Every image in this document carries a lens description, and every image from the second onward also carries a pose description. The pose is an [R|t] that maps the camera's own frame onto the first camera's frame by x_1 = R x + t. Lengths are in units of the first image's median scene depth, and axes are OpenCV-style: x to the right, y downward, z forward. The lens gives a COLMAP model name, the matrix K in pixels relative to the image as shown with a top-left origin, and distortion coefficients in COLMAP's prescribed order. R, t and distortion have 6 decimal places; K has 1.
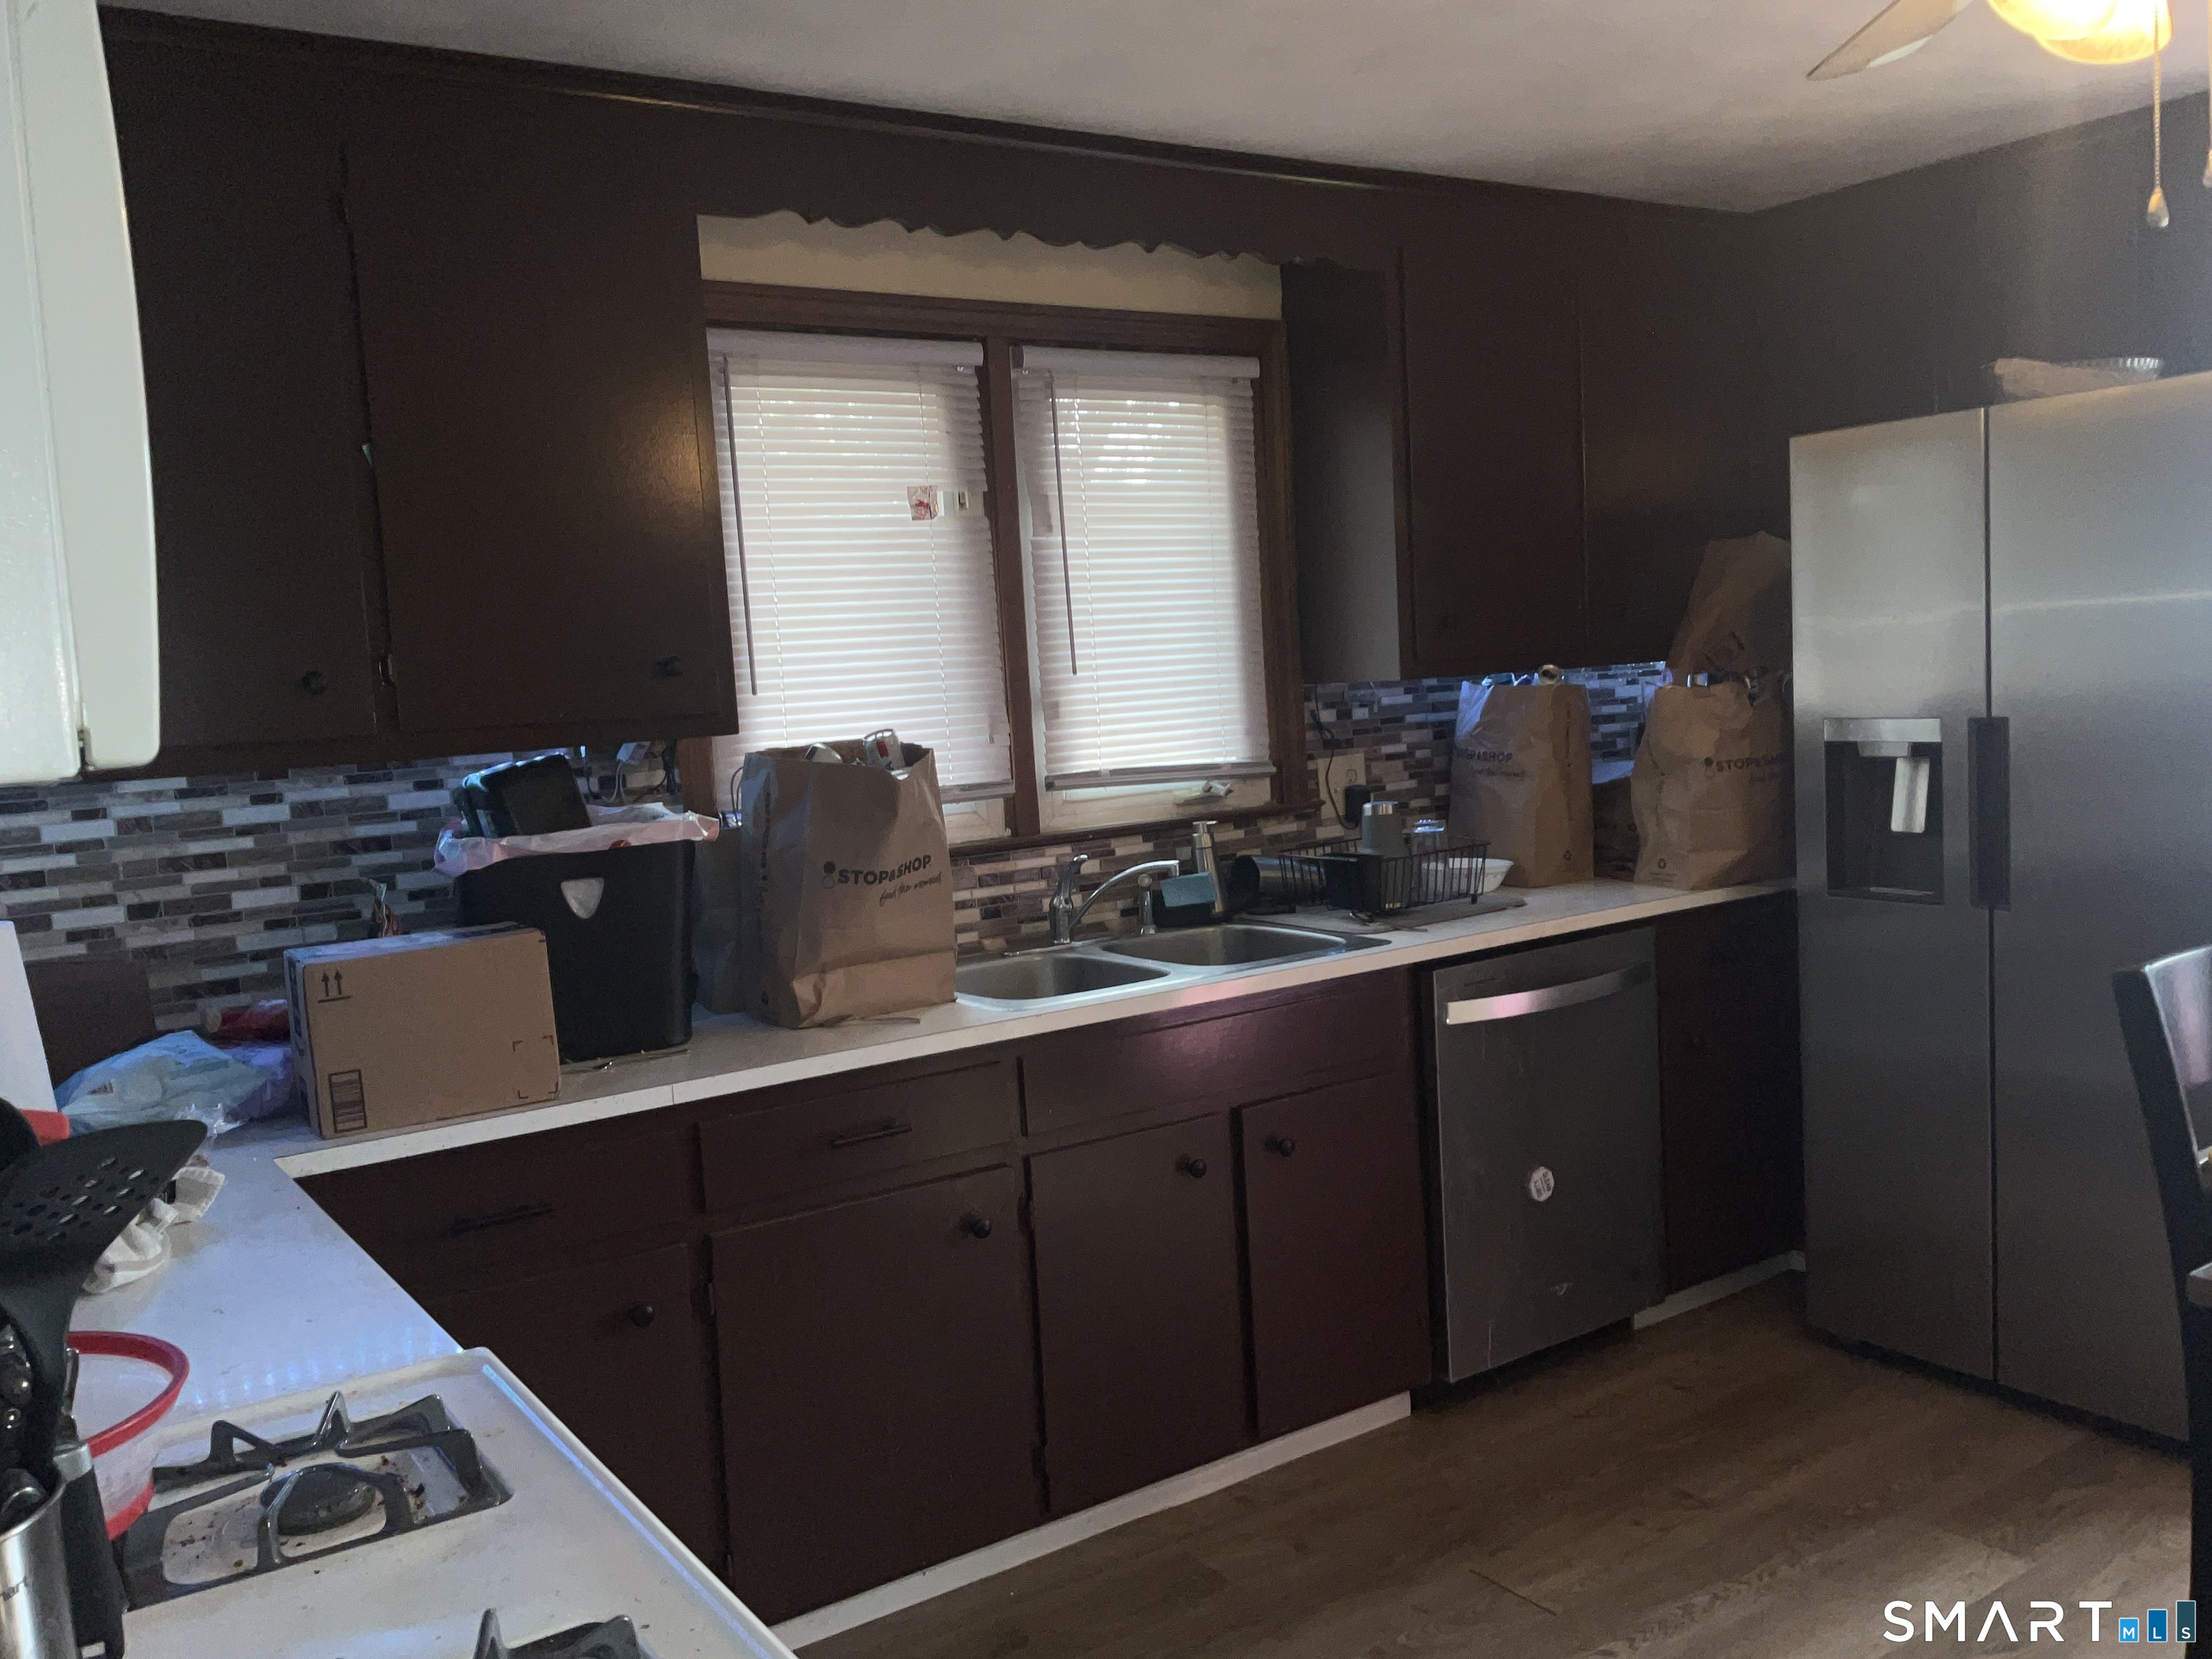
lens RADIAL K [[1845.6, 0, 1106.0], [0, 1845.6, 829.5], [0, 0, 1]] dist [0.095067, -0.218271]
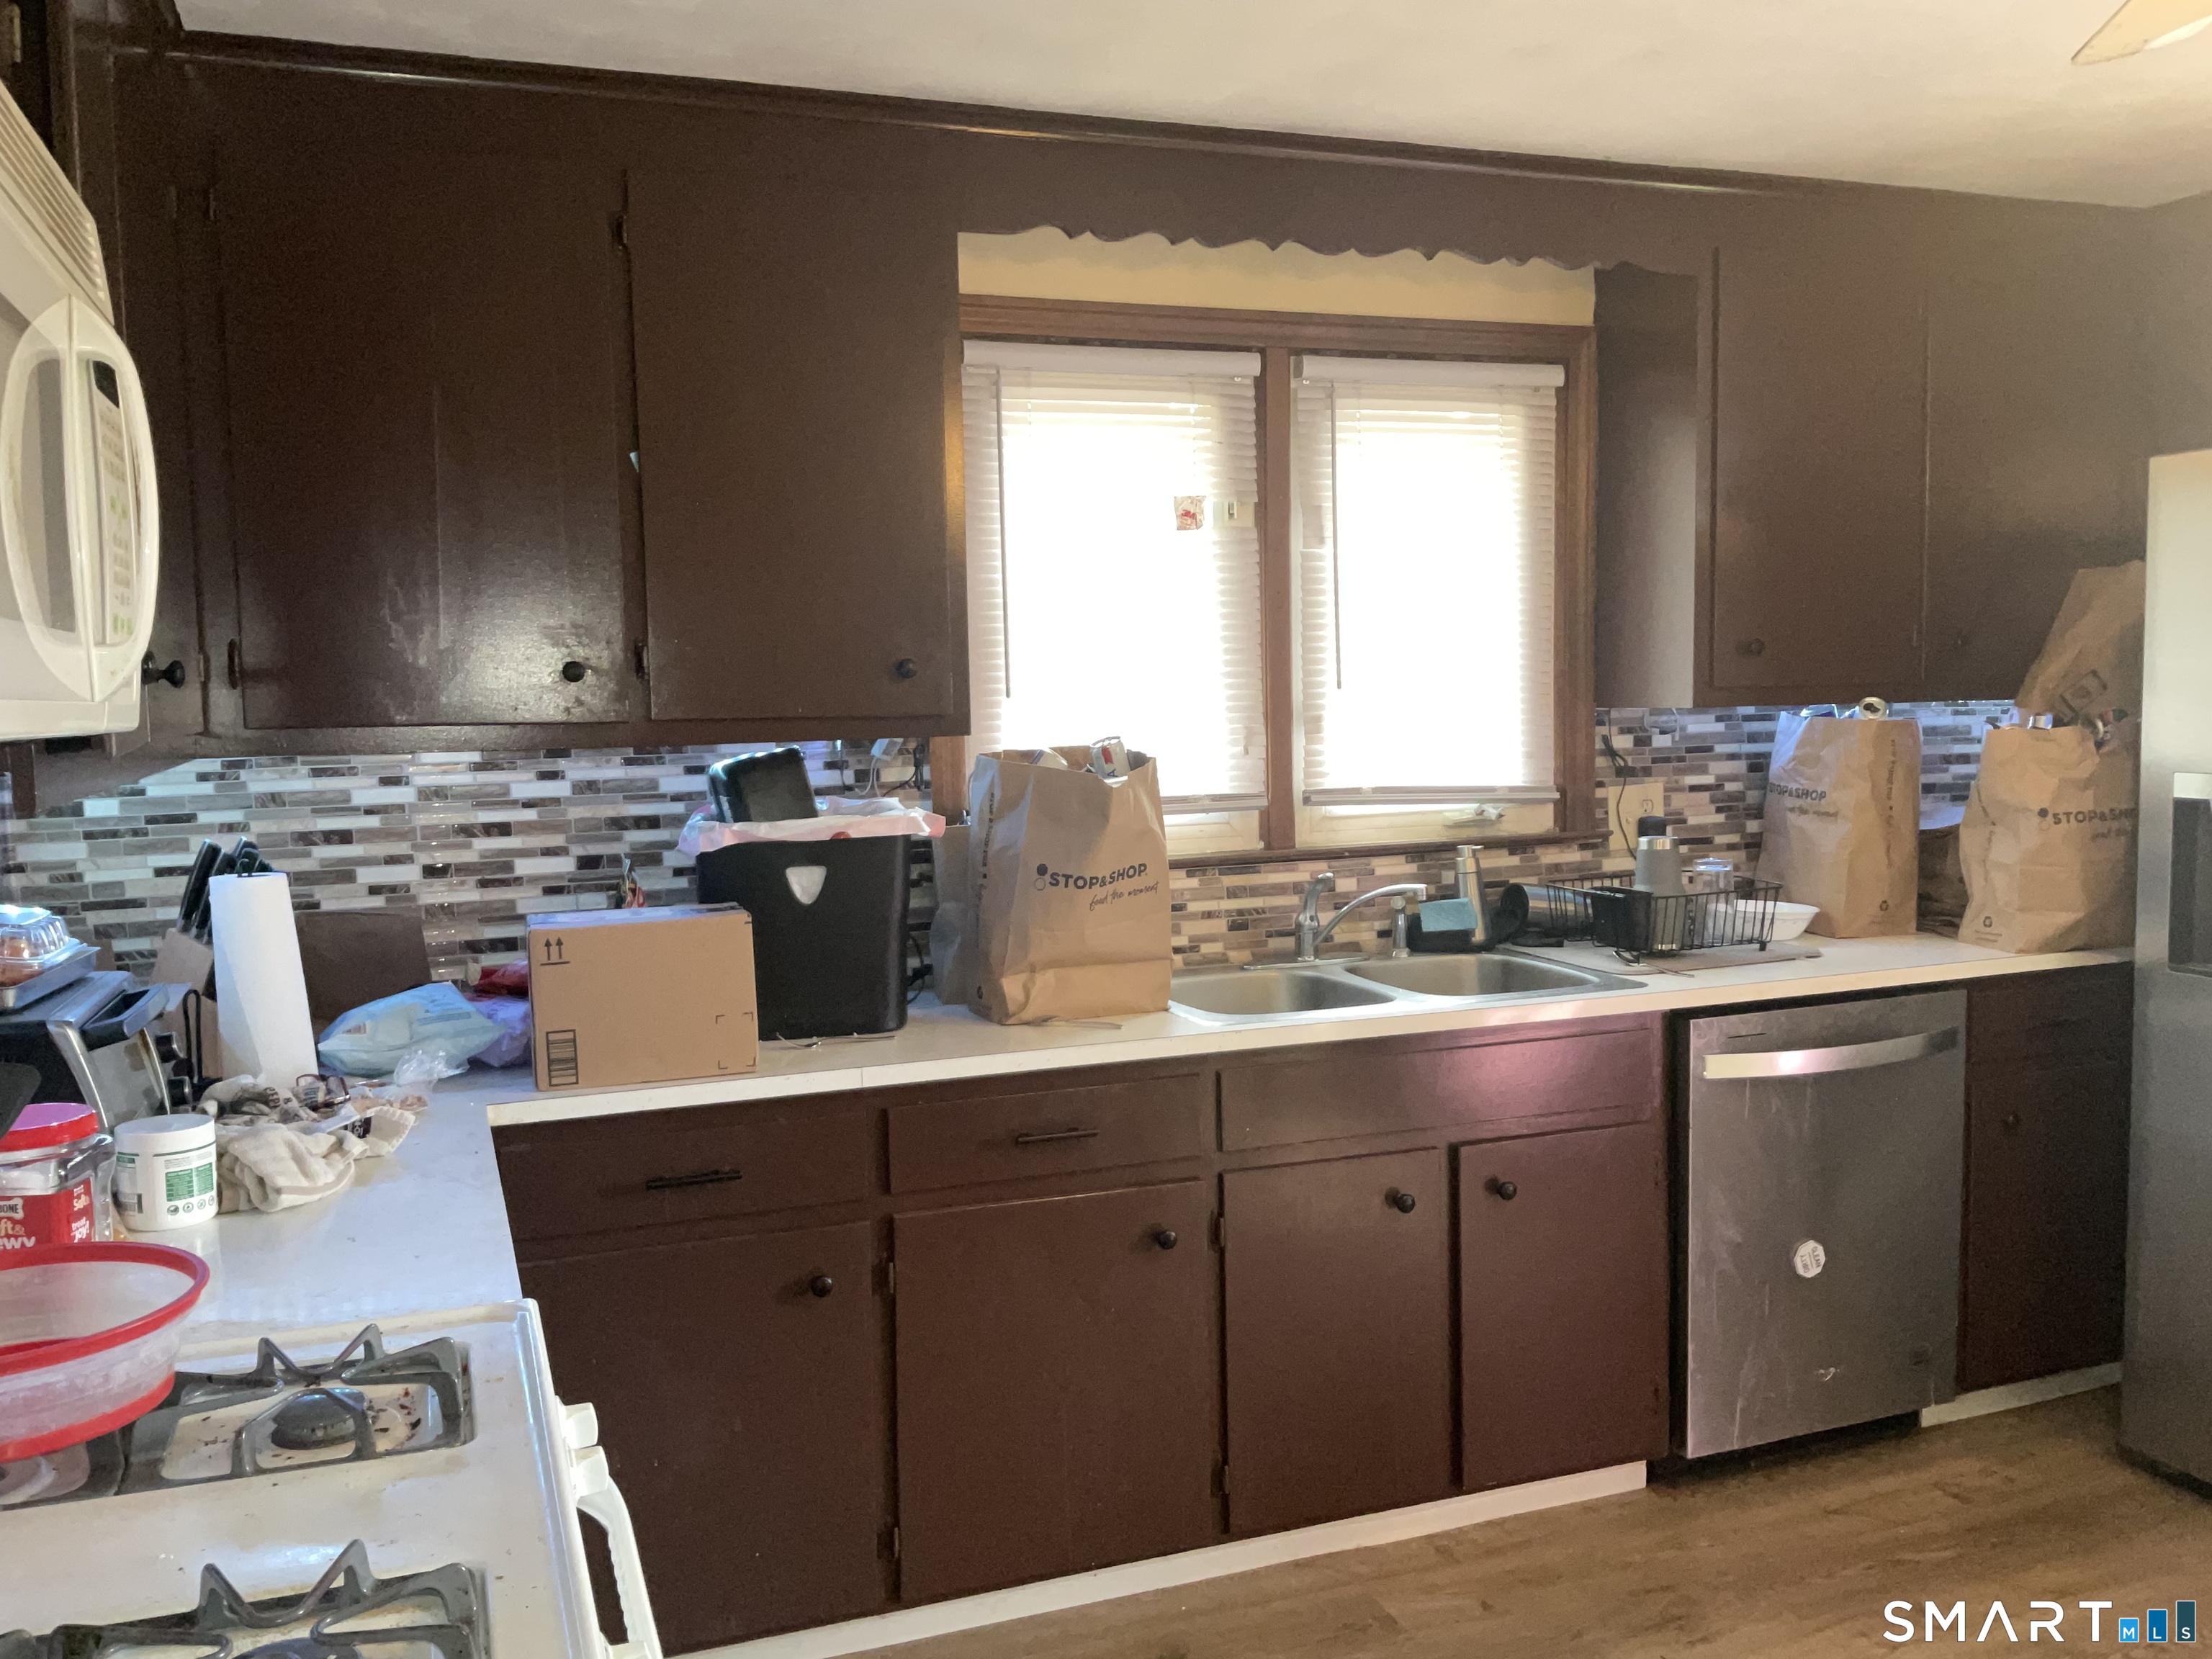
lens RADIAL K [[1845.6, 0, 1106.0], [0, 1845.6, 829.5], [0, 0, 1]] dist [0.095067, -0.218271]
pose [[0.970409, 0.056674, -0.234720, 0.103047], [-0.057007, 0.998359, 0.005375, -0.007688], [0.234640, 0.008164, 0.972048, 0.014853]]
